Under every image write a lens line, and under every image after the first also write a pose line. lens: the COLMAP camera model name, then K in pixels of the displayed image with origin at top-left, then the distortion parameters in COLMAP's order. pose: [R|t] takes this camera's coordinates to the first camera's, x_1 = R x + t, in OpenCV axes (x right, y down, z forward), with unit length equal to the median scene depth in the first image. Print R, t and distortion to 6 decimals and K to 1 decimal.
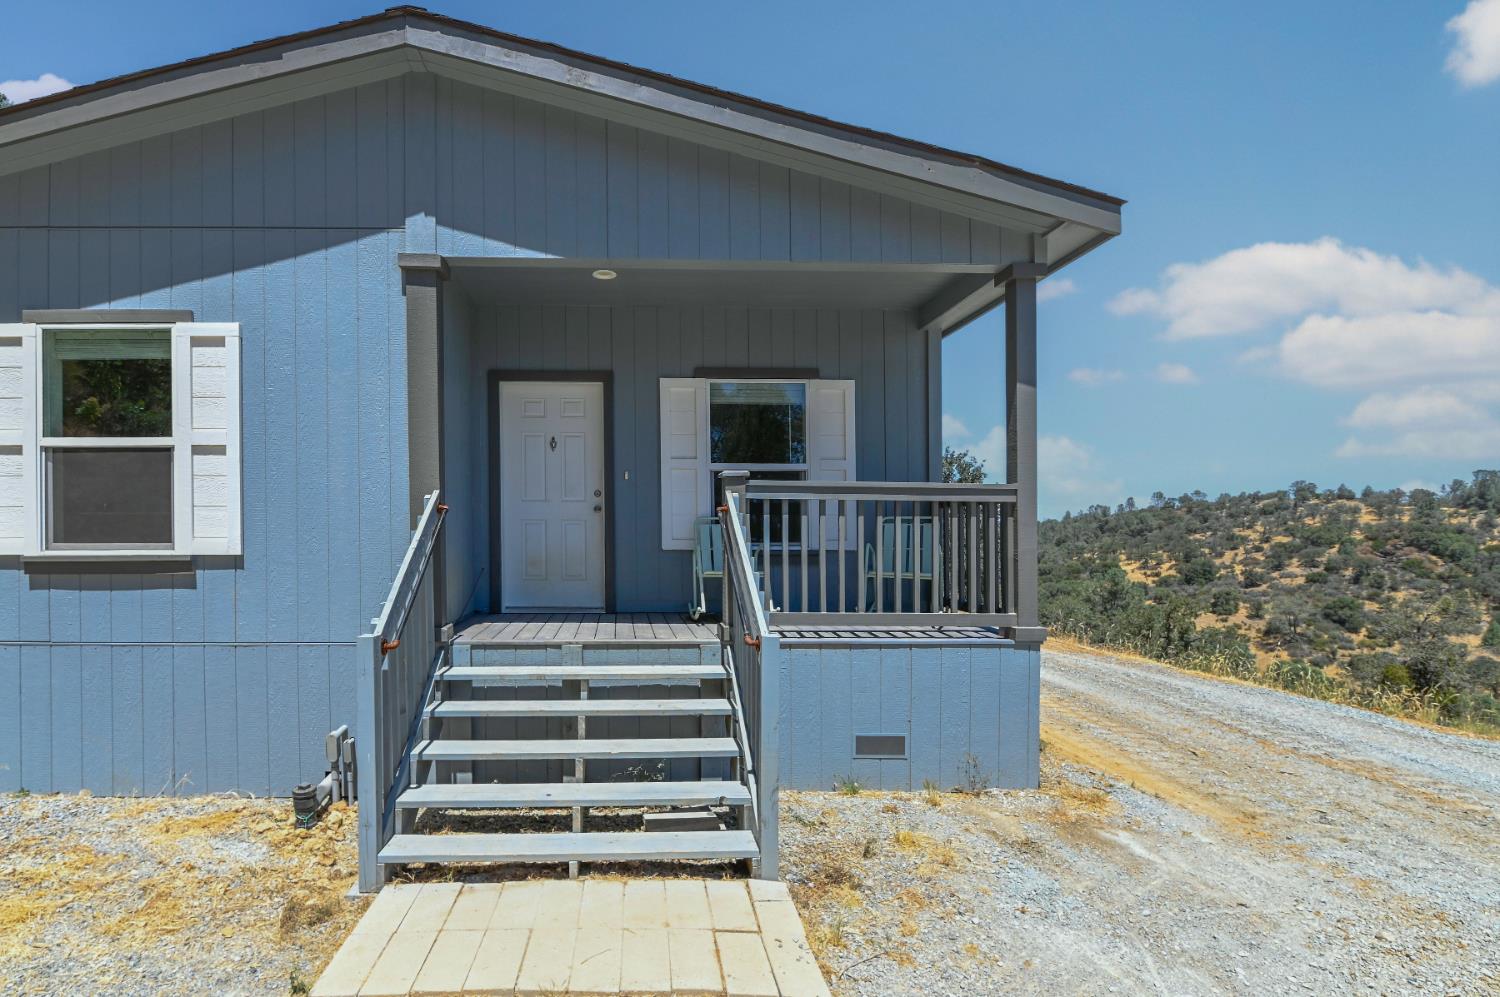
lens RADIAL K [[672.3, 0, 645.8], [0, 672.3, 515.0], [0, 0, 1]] dist [-0.002066, -0.006134]
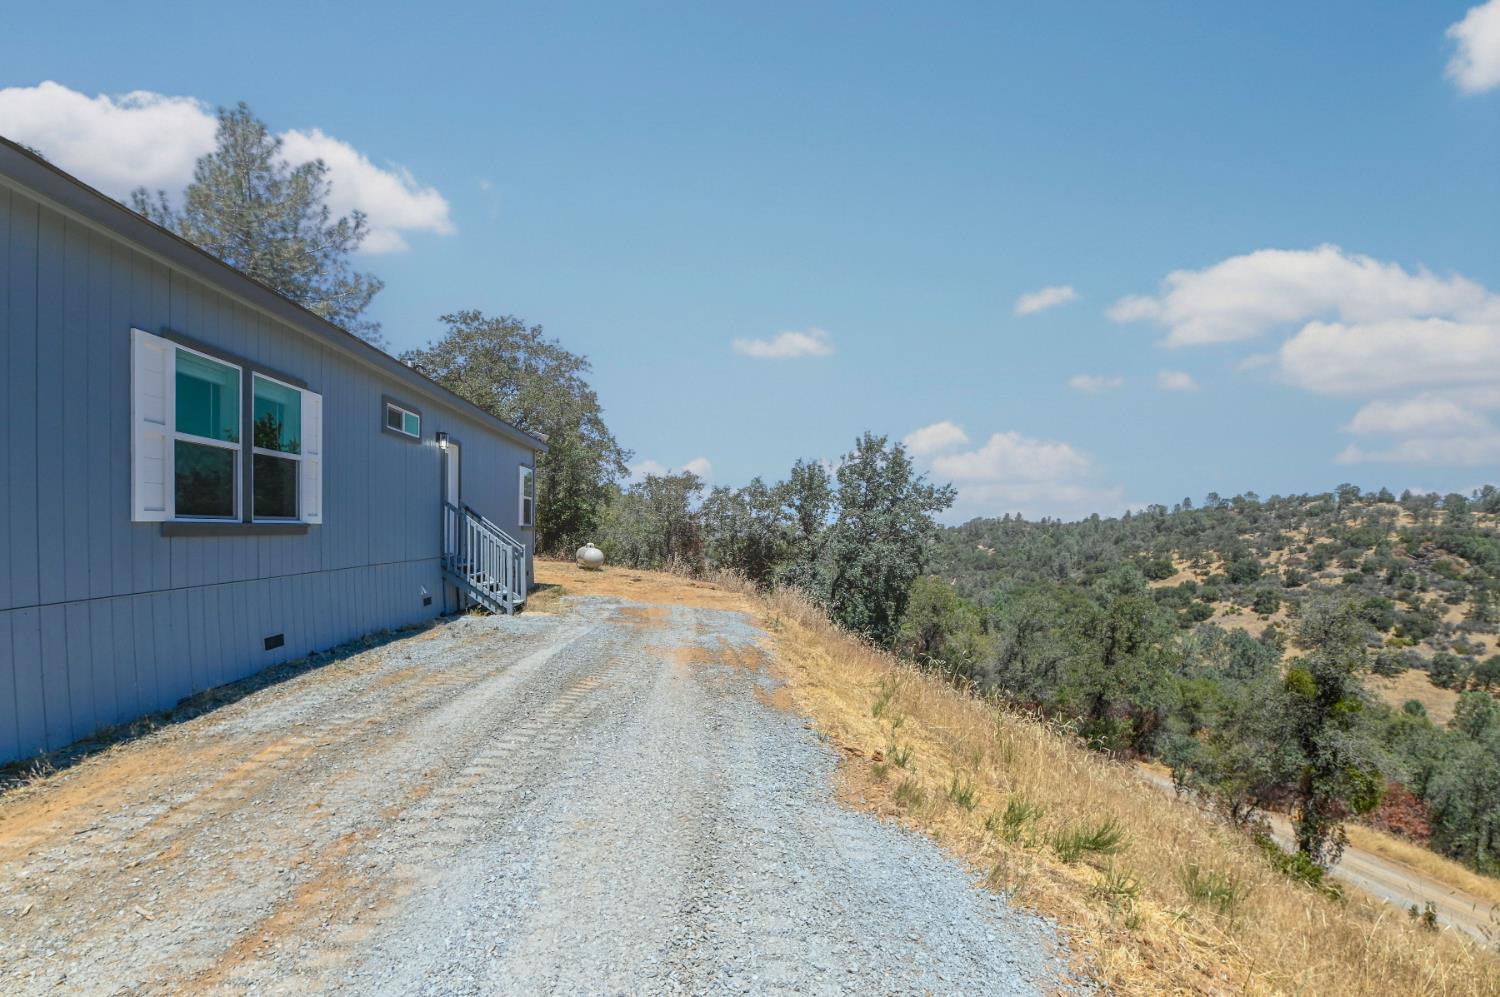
lens RADIAL K [[687.7, 0, 742.9], [0, 687.7, 538.2], [0, 0, 1]] dist [0.000111, -0.010594]
pose [[0.998381, 0.012554, 0.055471, 1.627042], [-0.015002, 0.998922, 0.043931, 0.046588], [-0.054860, -0.044692, 0.997493, 0.451888]]
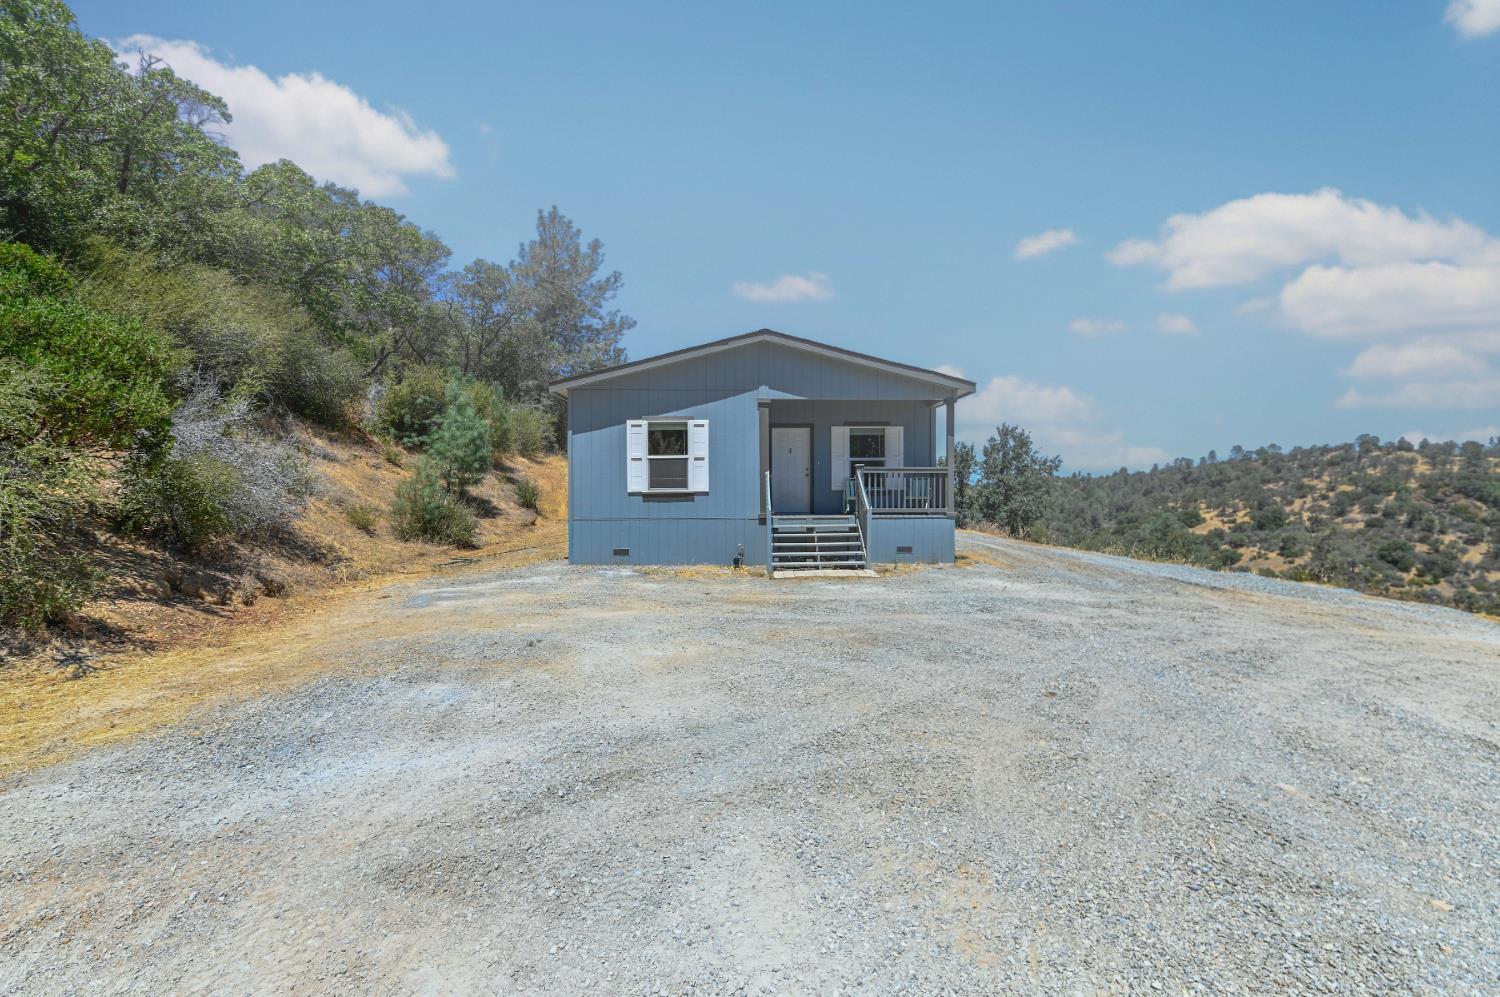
lens RADIAL K [[625.3, 0, 773.4], [0, 625.3, 489.1], [0, 0, 1]] dist [0.000146, -0.008762]
pose [[0.999843, -0.008816, 0.015339, -0.338604], [0.008357, 0.999523, 0.029721, -0.038246], [-0.015593, -0.029588, 0.999441, -2.029151]]
